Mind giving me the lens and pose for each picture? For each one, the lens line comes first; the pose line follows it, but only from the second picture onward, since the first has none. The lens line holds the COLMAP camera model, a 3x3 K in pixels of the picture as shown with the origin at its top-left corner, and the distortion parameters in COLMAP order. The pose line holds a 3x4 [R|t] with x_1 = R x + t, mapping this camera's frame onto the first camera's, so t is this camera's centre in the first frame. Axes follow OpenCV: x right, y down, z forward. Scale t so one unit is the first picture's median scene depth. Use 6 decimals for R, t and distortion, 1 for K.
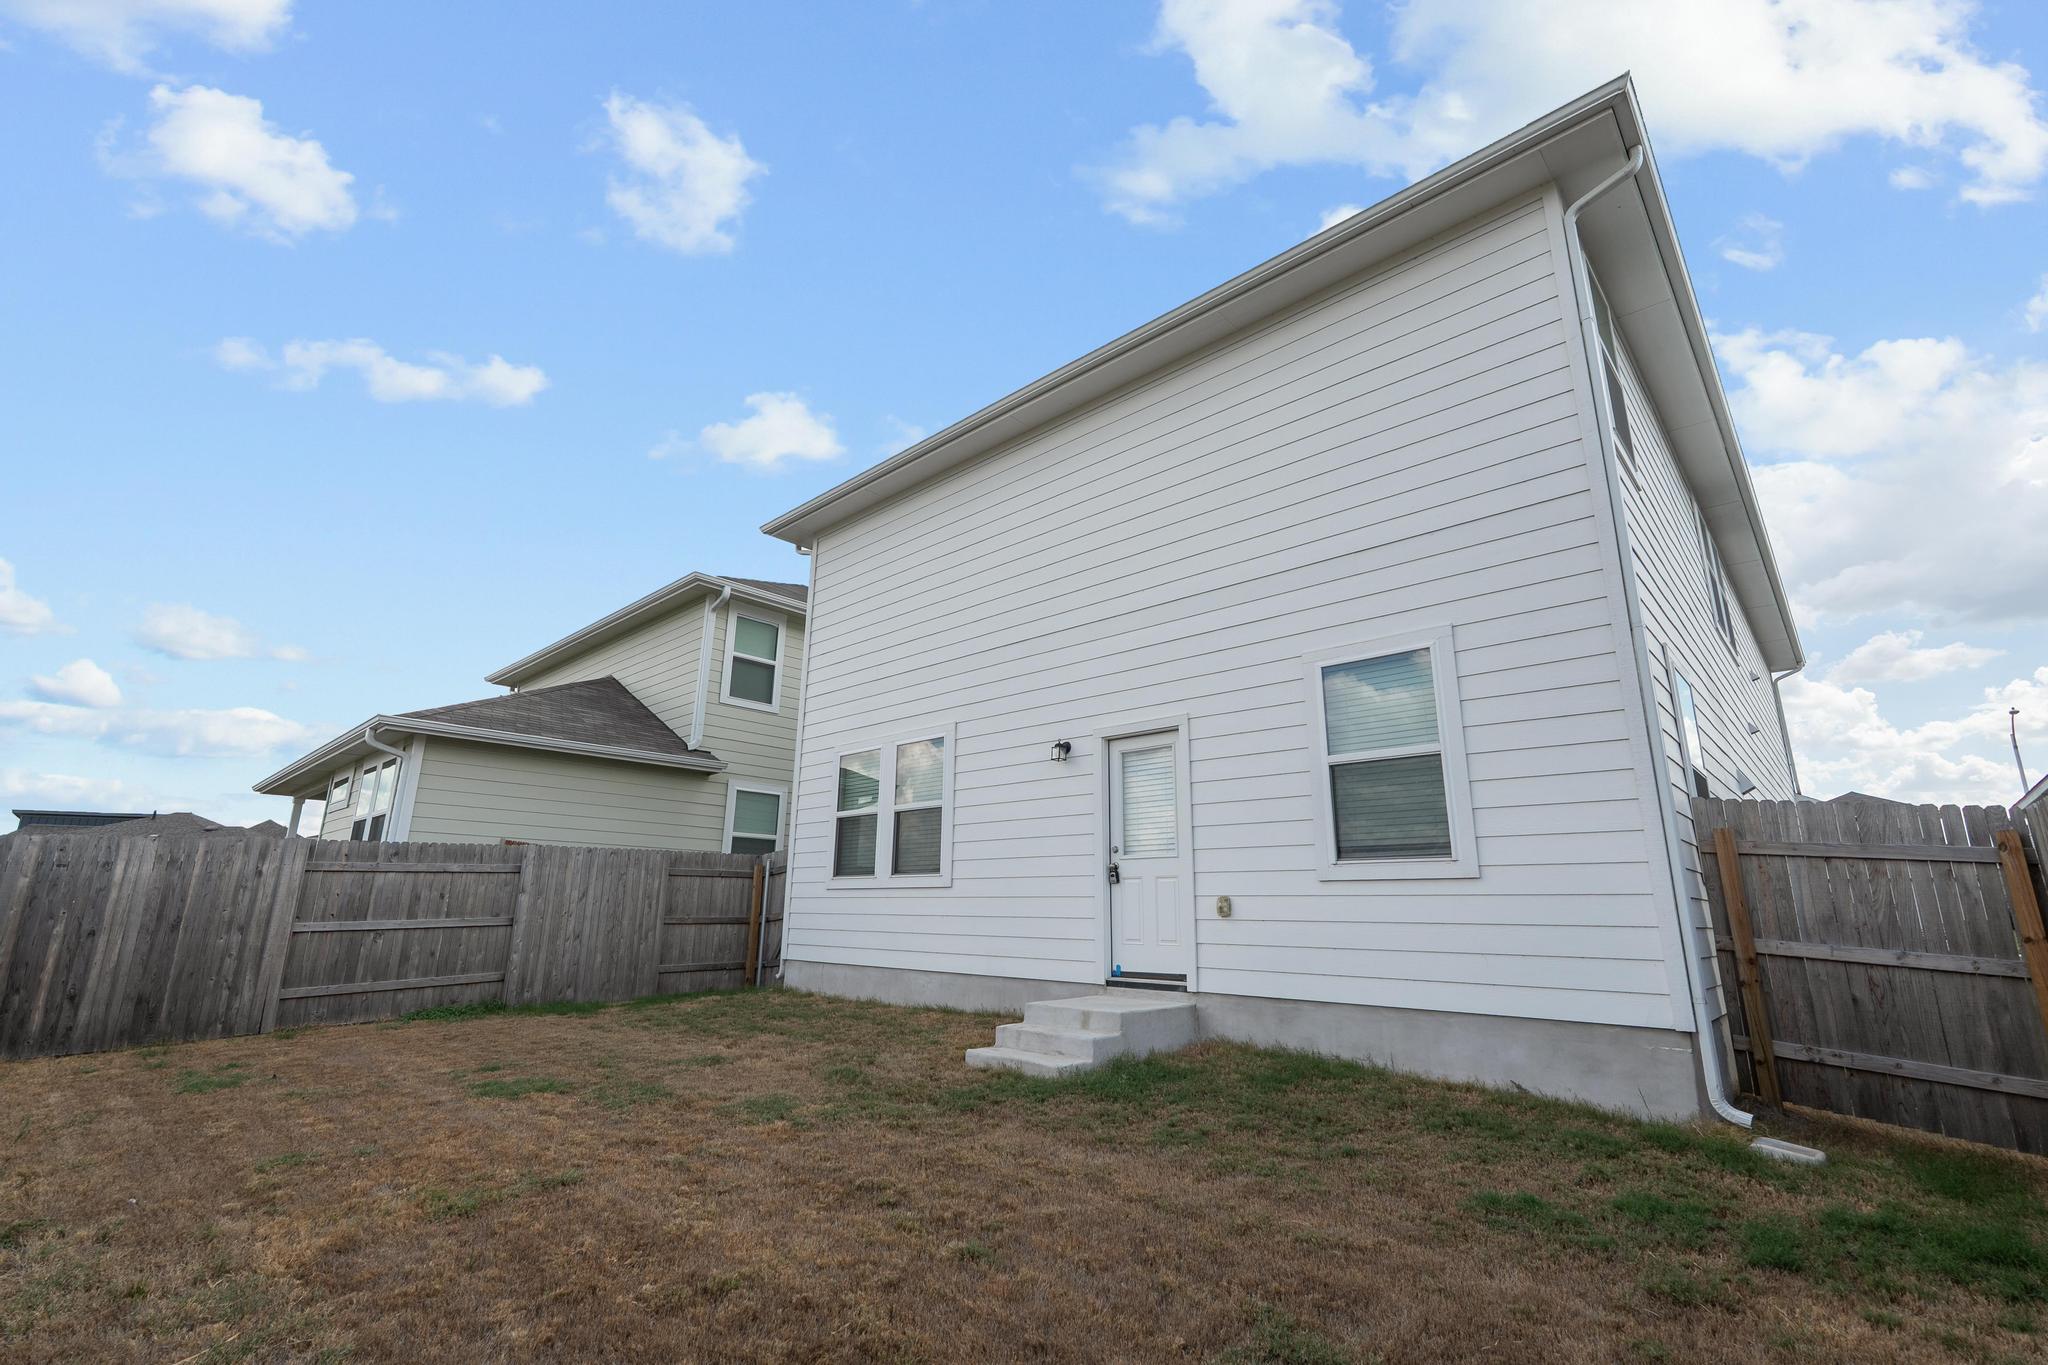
lens RADIAL K [[888.1, 0, 1024.0], [0, 888.1, 682.5], [0, 0, 1]] dist [-0.003189, -0.000609]
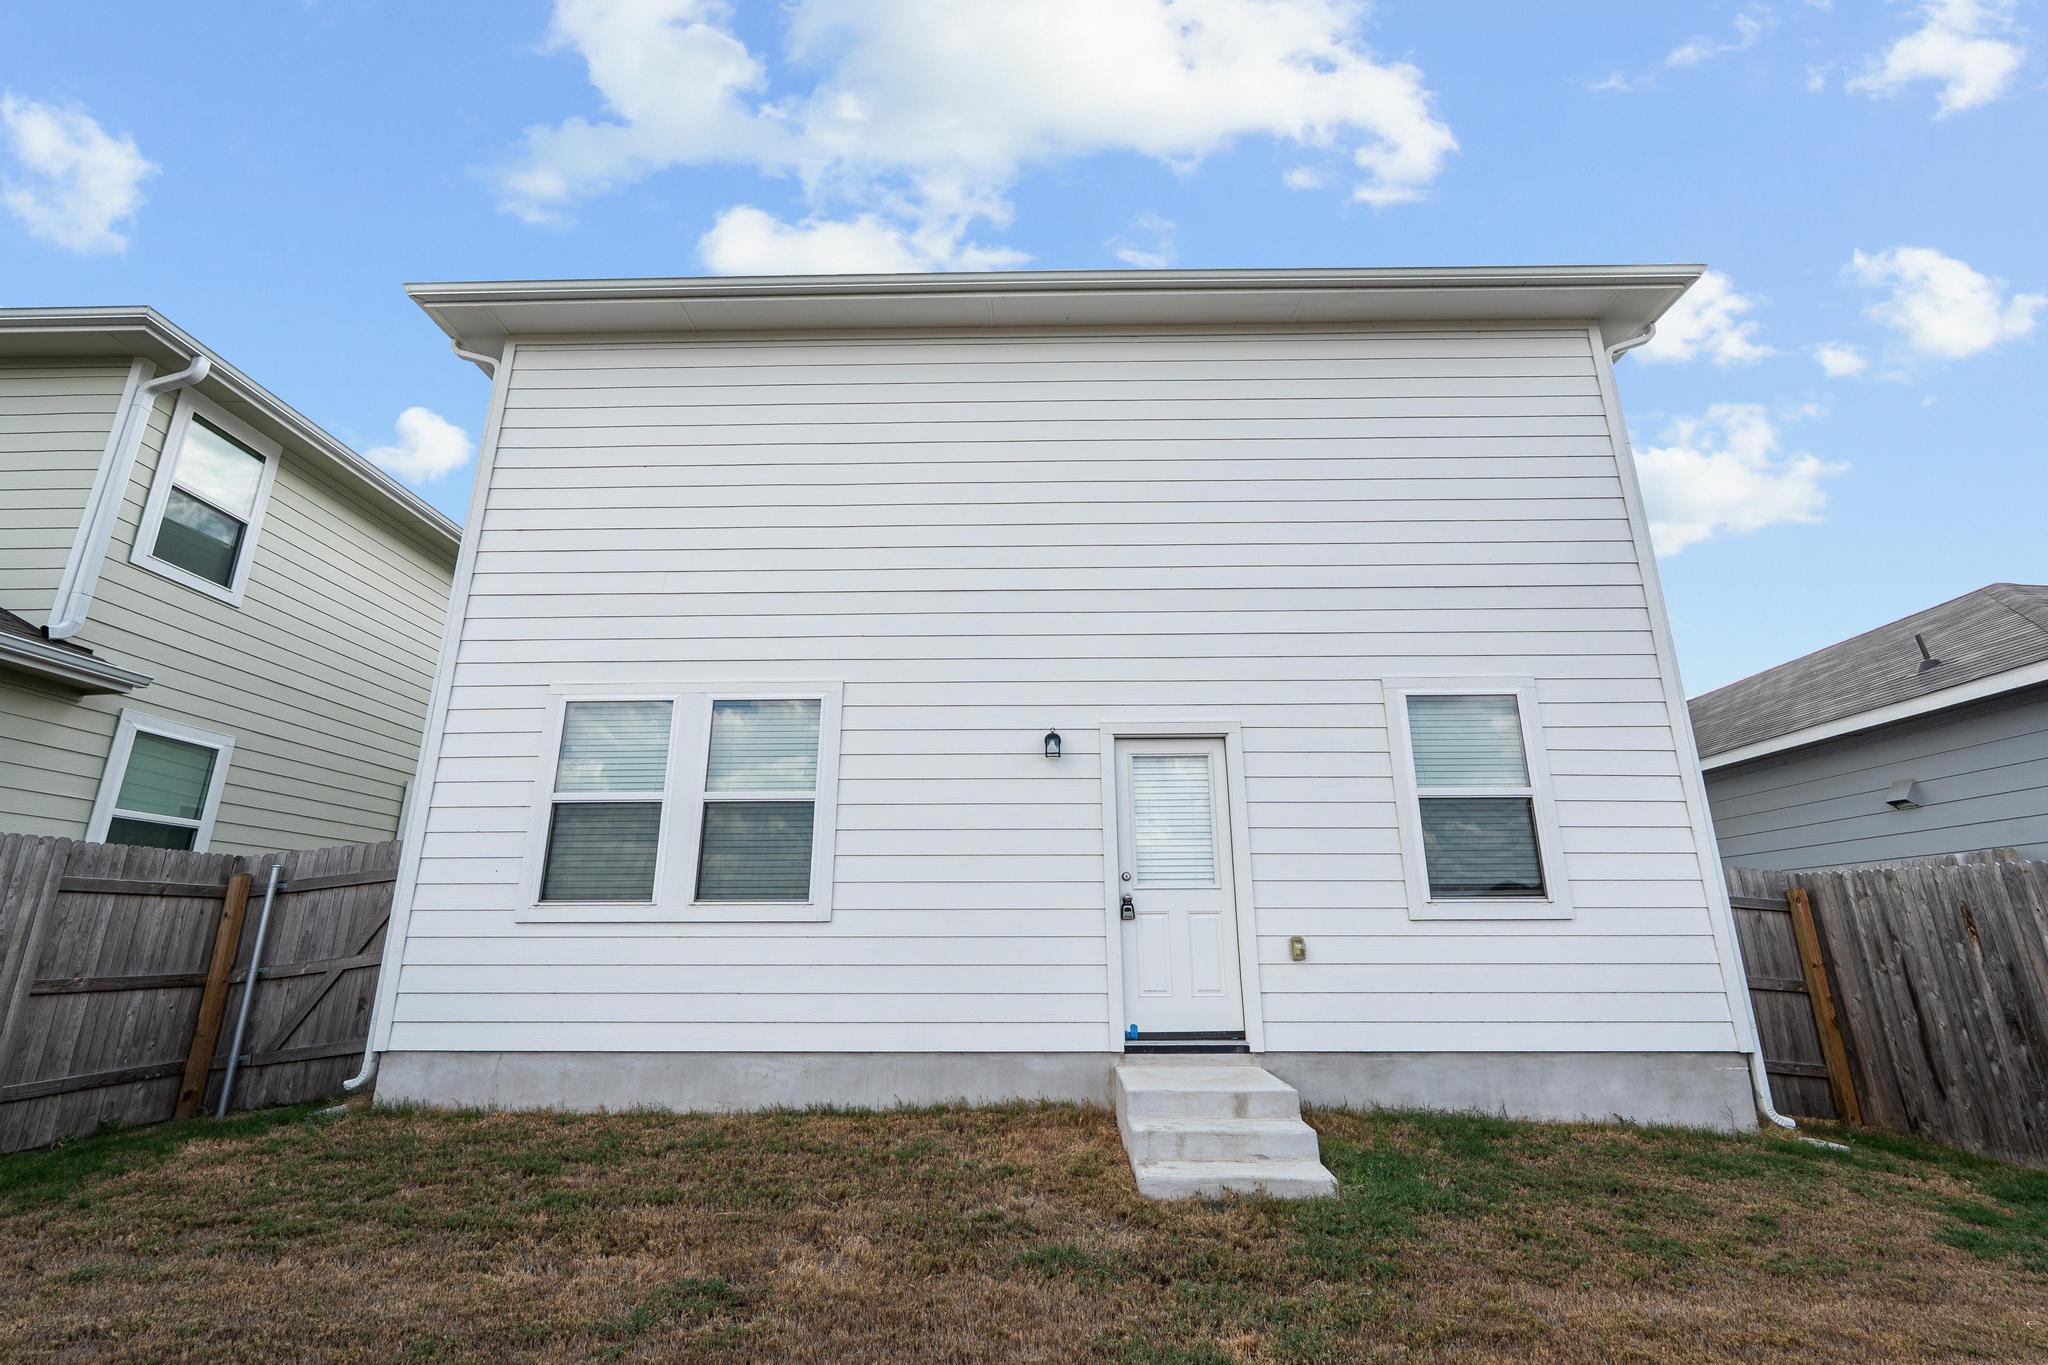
lens RADIAL K [[872.0, 0, 1025.6], [0, 872.0, 691.4], [0, 0, 1]] dist [-0.001822, -0.000232]
pose [[0.741571, 0.173786, 0.647974, -0.468197], [-0.158360, 0.983916, -0.082651, 0.098157], [-0.651916, -0.041321, 0.757165, 0.448272]]
